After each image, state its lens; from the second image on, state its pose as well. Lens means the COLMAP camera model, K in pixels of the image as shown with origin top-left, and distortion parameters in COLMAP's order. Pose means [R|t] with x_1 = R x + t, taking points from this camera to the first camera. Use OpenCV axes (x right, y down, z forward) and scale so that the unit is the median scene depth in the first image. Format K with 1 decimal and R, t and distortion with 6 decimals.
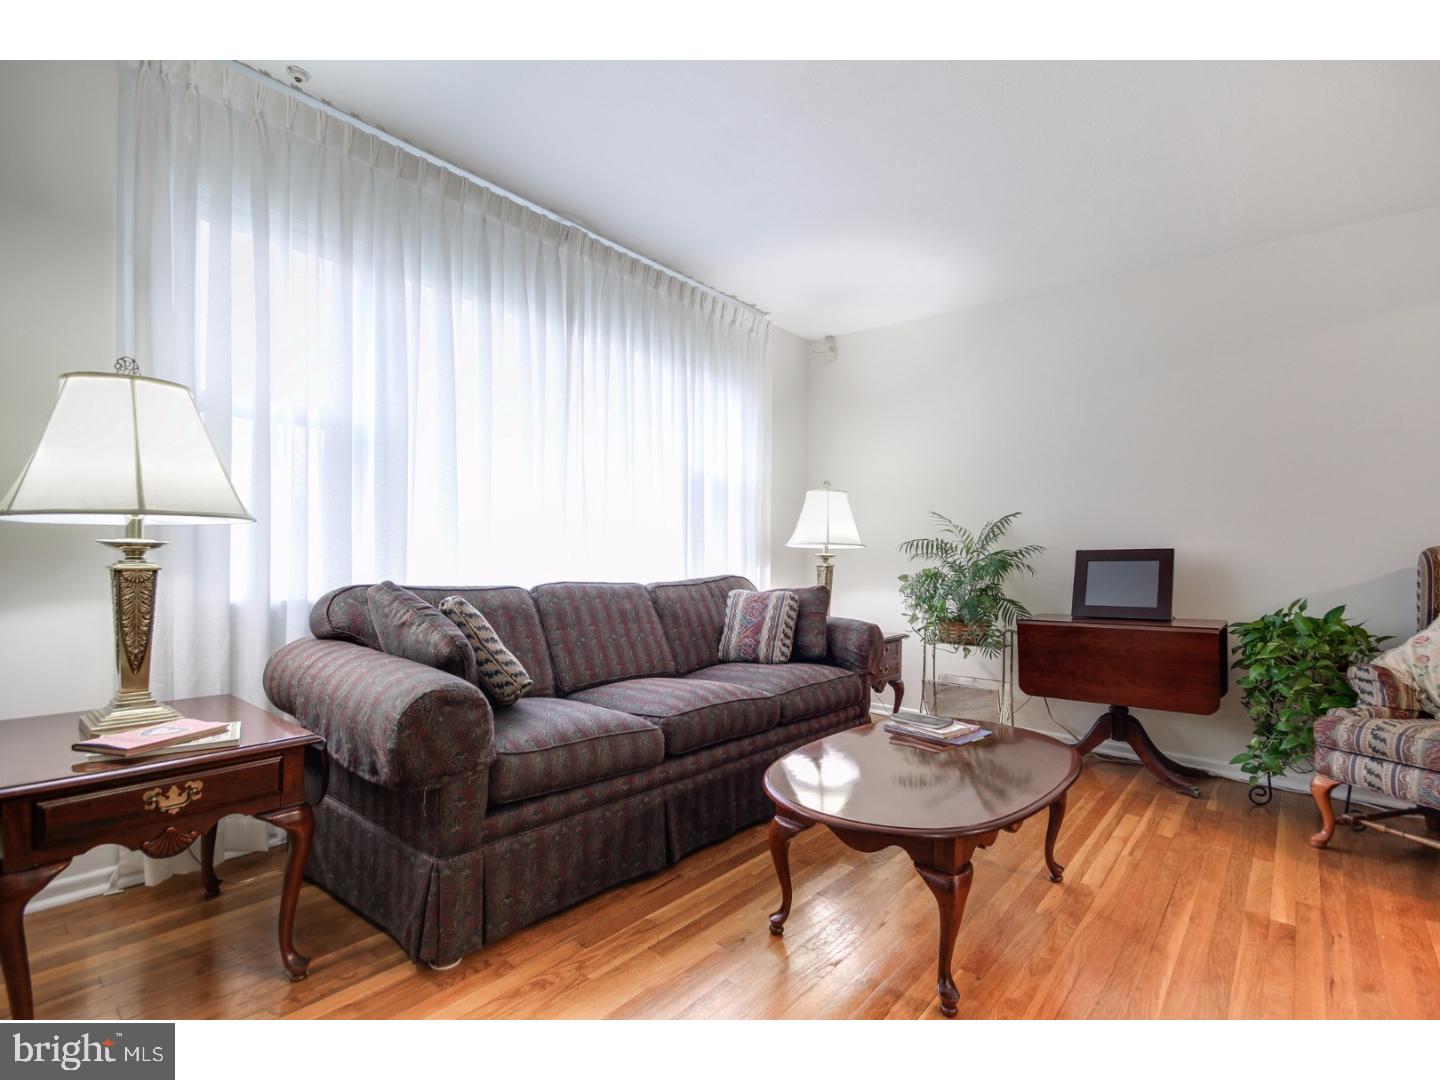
lens RADIAL K [[676.3, 0, 778.3], [0, 676.3, 566.0], [0, 0, 1]] dist [0.002160, 0.000588]
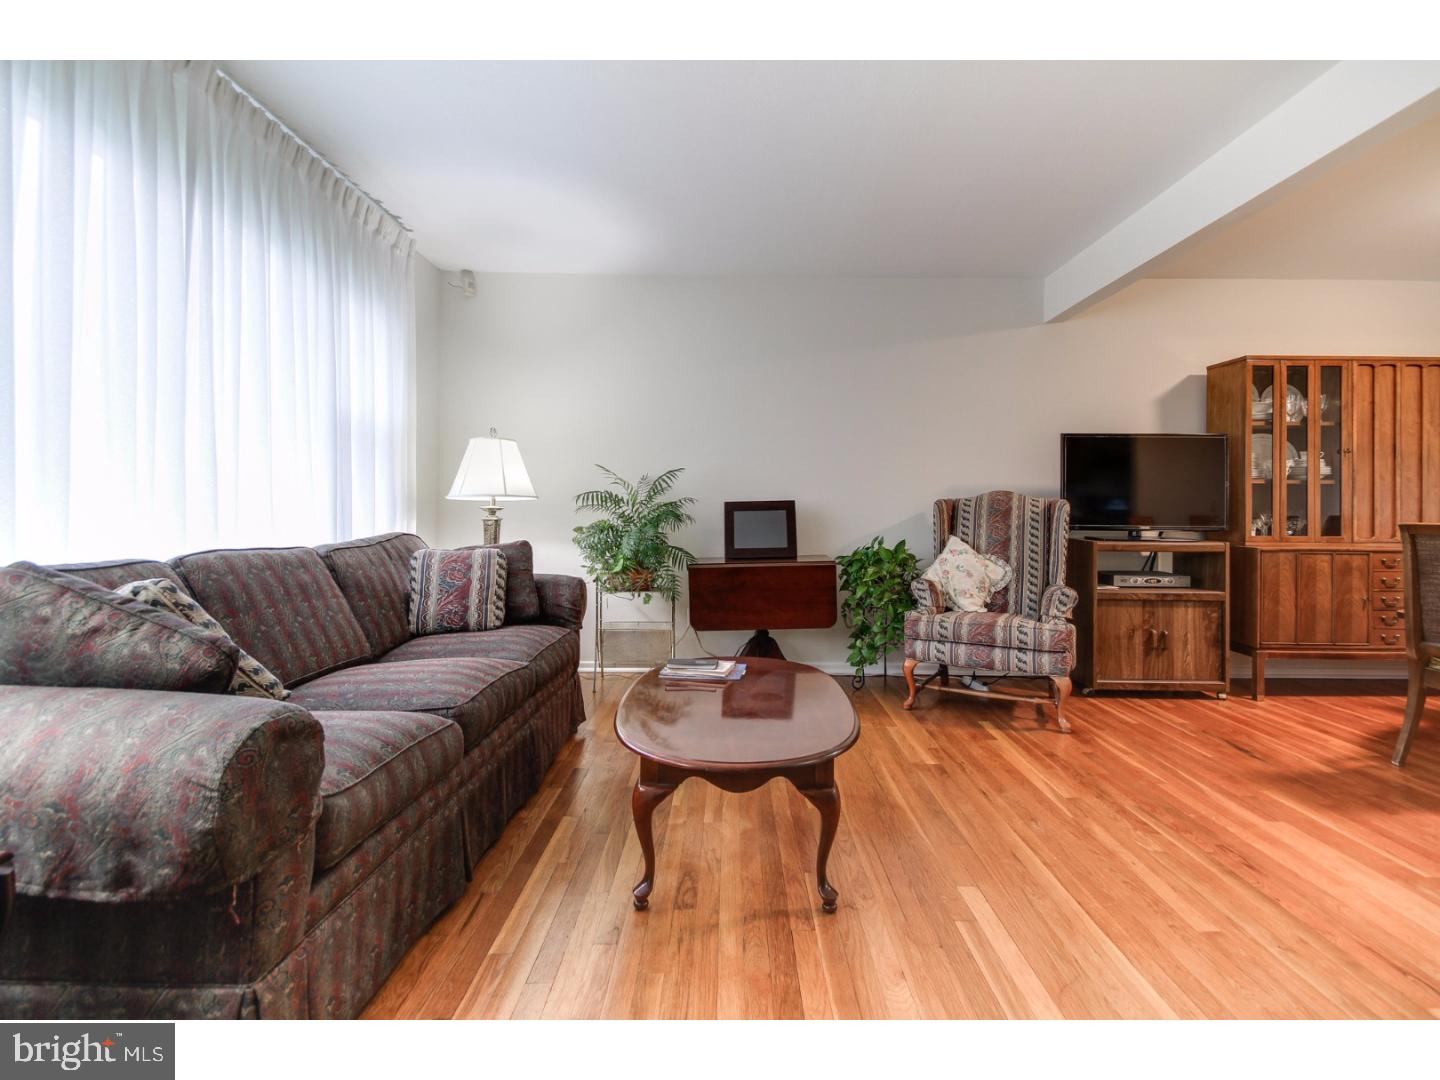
lens RADIAL K [[655.7, 0, 733.8], [0, 655.7, 505.5], [0, 0, 1]] dist [0.001849, -0.000027]
pose [[0.782391, -0.006318, 0.622755, -0.288882], [0.015269, 0.999843, -0.009039, -0.007274], [-0.622600, 0.016581, 0.782365, 0.114531]]
